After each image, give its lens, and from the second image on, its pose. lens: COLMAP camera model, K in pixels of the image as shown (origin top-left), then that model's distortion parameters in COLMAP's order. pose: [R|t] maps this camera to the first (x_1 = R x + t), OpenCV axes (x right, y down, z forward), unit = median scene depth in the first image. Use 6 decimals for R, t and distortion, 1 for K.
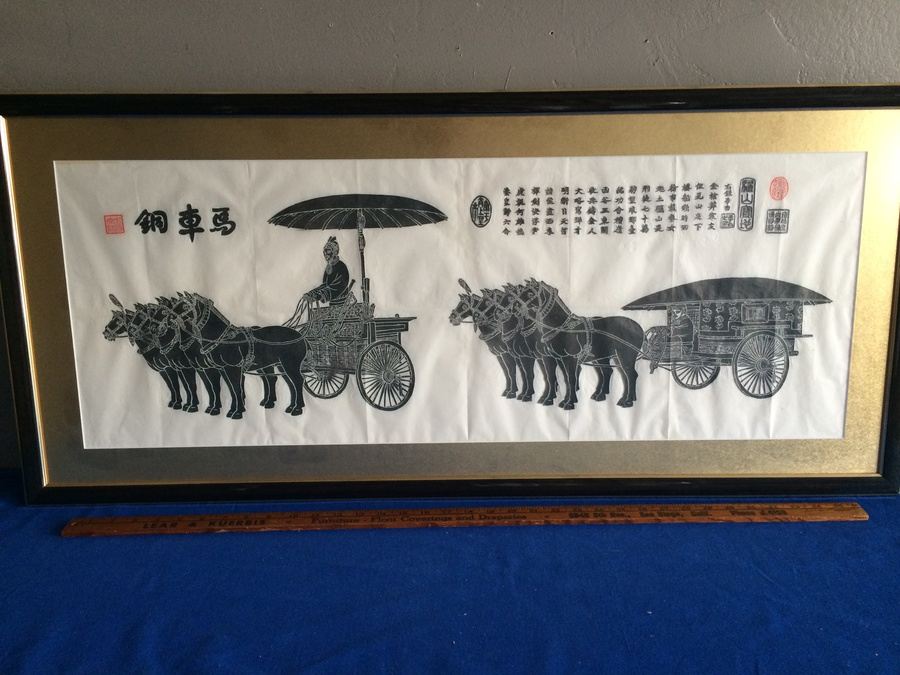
lens RADIAL K [[781.5, 0, 450.7], [0, 781.5, 342.4], [0, 0, 1]] dist [0.068658, -0.118703]
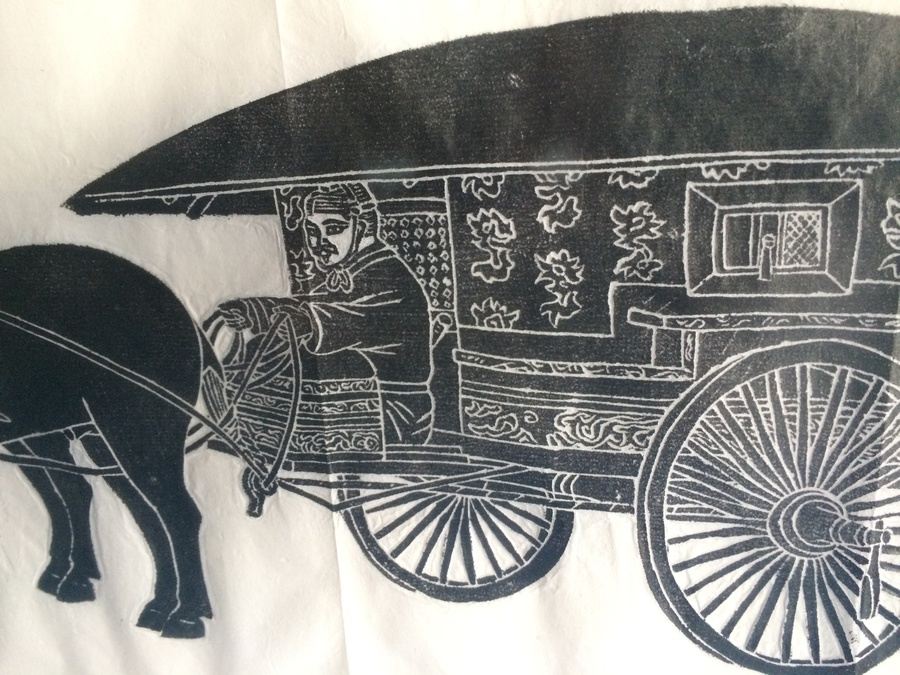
lens RADIAL K [[781.5, 0, 452.5], [0, 781.5, 331.8], [0, 0, 1]] dist [0.068658, -0.118703]
pose [[0.978426, 0.036244, -0.203394, 0.358704], [-0.010423, 0.991897, 0.126615, -0.038226], [0.206335, -0.121764, 0.970876, 0.829243]]
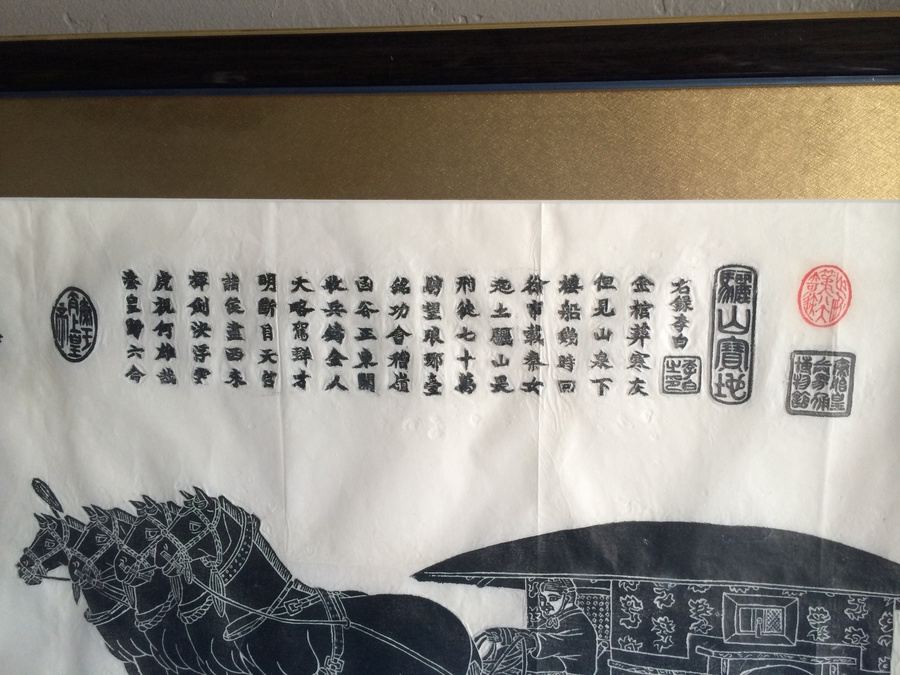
lens RADIAL K [[781.5, 0, 448.9], [0, 781.5, 334.1], [0, 0, 1]] dist [0.068658, -0.118703]
pose [[0.989655, 0.038513, -0.138199, 0.289232], [-0.047836, 0.996752, -0.064786, -0.142414], [0.135255, 0.070726, 0.988283, 0.603894]]
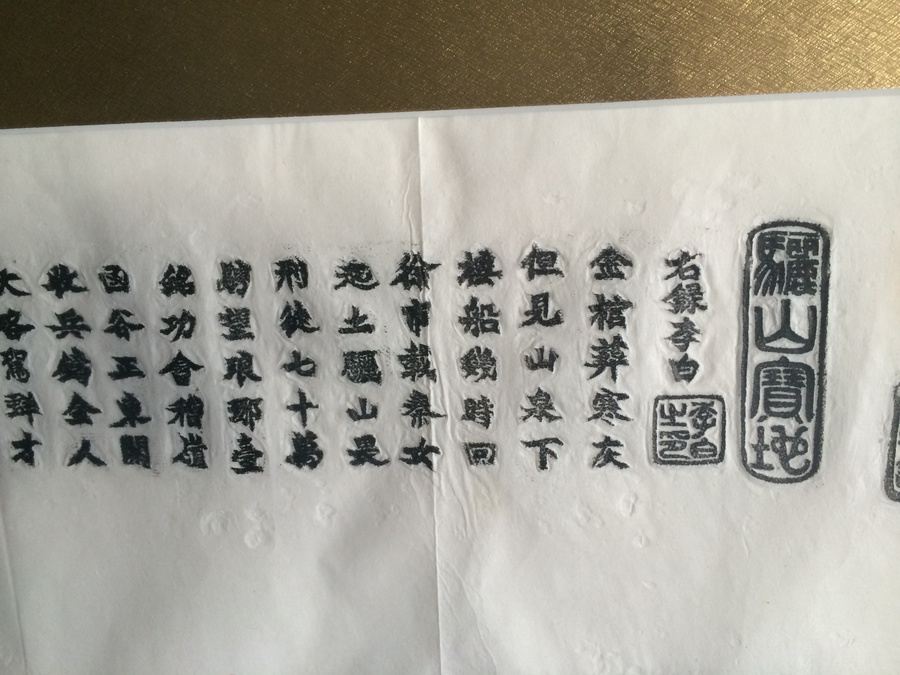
lens RADIAL K [[781.5, 0, 453.4], [0, 781.5, 331.1], [0, 0, 1]] dist [0.068658, -0.118703]
pose [[0.988767, 0.010122, -0.149124, 0.318026], [-0.013975, 0.999594, -0.024813, -0.171976], [0.148812, 0.026619, 0.988507, 0.779977]]
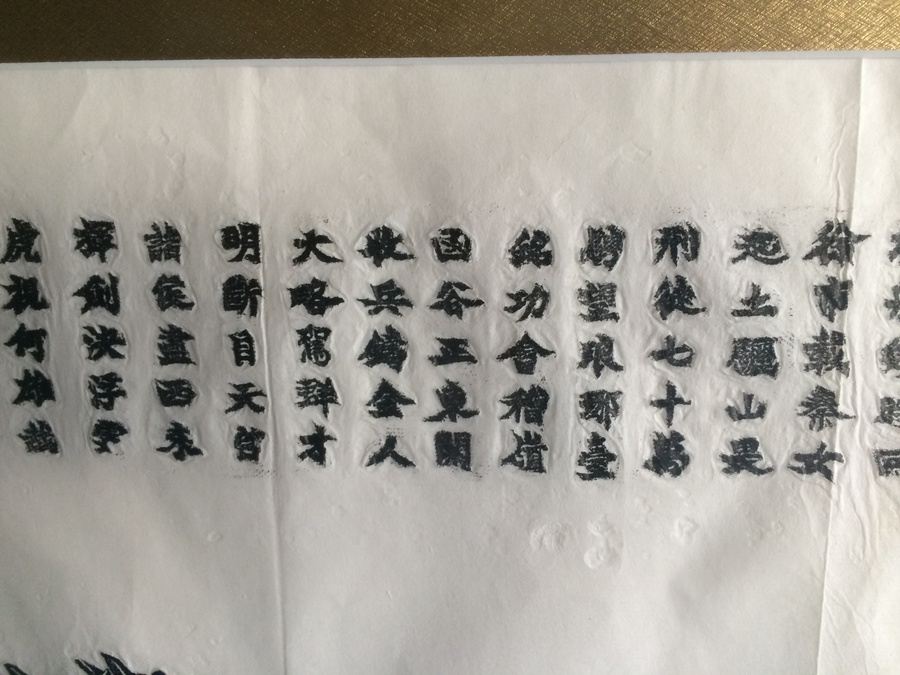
lens RADIAL K [[781.5, 0, 451.0], [0, 781.5, 332.3], [0, 0, 1]] dist [0.068658, -0.118703]
pose [[0.993935, 0.034605, -0.104386, 0.212543], [-0.037150, 0.999056, -0.022534, -0.166173], [0.103508, 0.026275, 0.994281, 0.801155]]
